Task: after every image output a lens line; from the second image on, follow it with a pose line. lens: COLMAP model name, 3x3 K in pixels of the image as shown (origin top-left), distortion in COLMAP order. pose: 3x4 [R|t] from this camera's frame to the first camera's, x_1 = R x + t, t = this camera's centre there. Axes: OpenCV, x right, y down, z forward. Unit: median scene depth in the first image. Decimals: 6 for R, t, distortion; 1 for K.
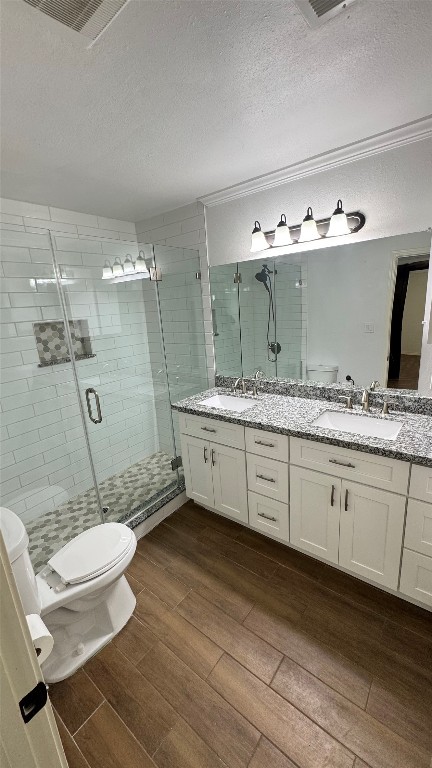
lens RADIAL K [[305.6, 0, 216.7], [0, 305.6, 382.7], [0, 0, 1]] dist [-0.001348, -0.000150]
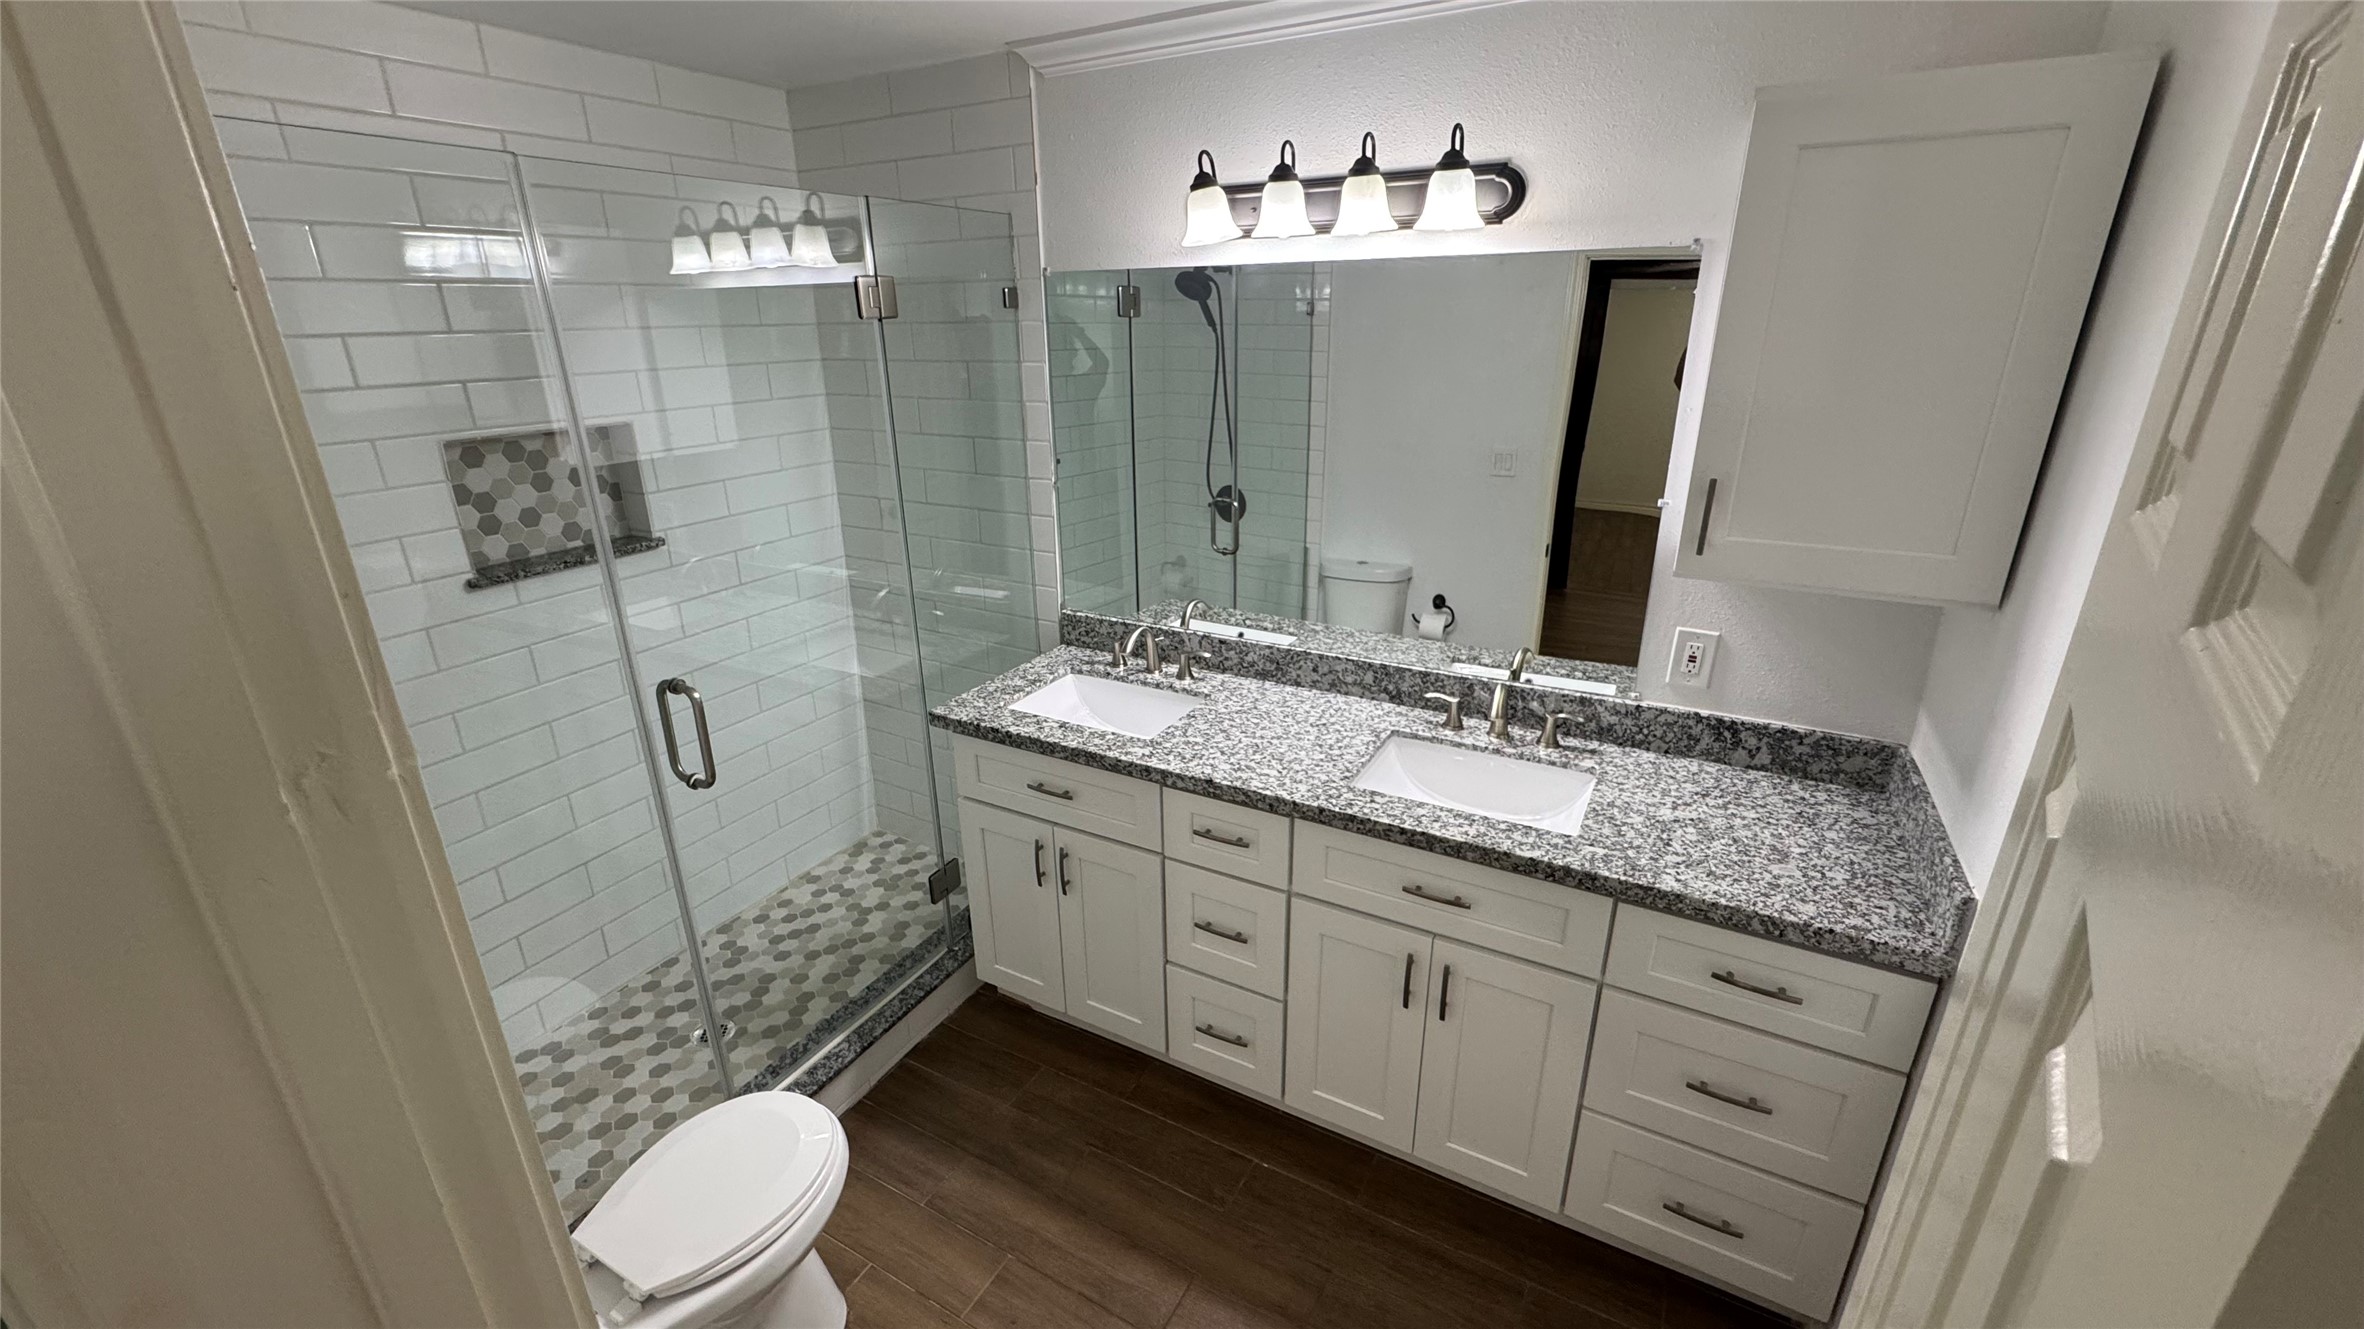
lens RADIAL K [[940.6, 0, 1178.8], [0, 940.6, 662.9], [0, 0, 1]] dist [-0.001348, -0.000150]
pose [[0.987171, -0.001861, 0.159654, -0.047159], [-0.013557, 0.995344, 0.095429, -0.076259], [-0.159088, -0.096369, 0.982550, -0.014018]]
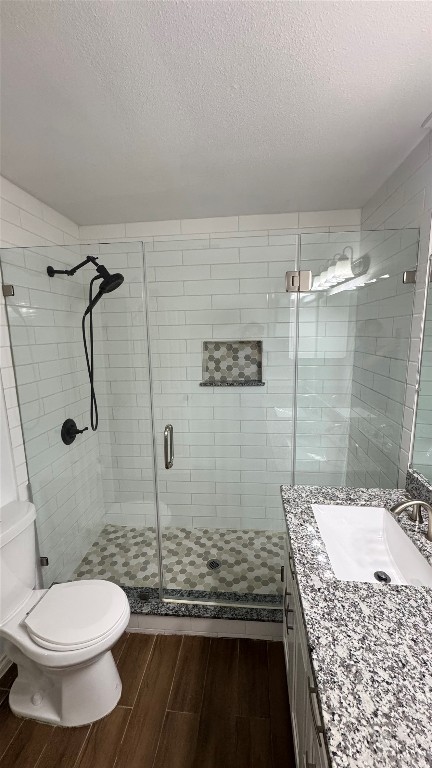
lens RADIAL K [[307.5, 0, 216.0], [0, 307.5, 384.0], [0, 0, 1]] dist [-0.001133, 0.000164]
pose [[0.525105, 0.196096, -0.828137, 0.257383], [-0.227580, 0.970008, 0.085387, -0.151155], [0.820044, 0.143631, 0.553984, 0.496149]]
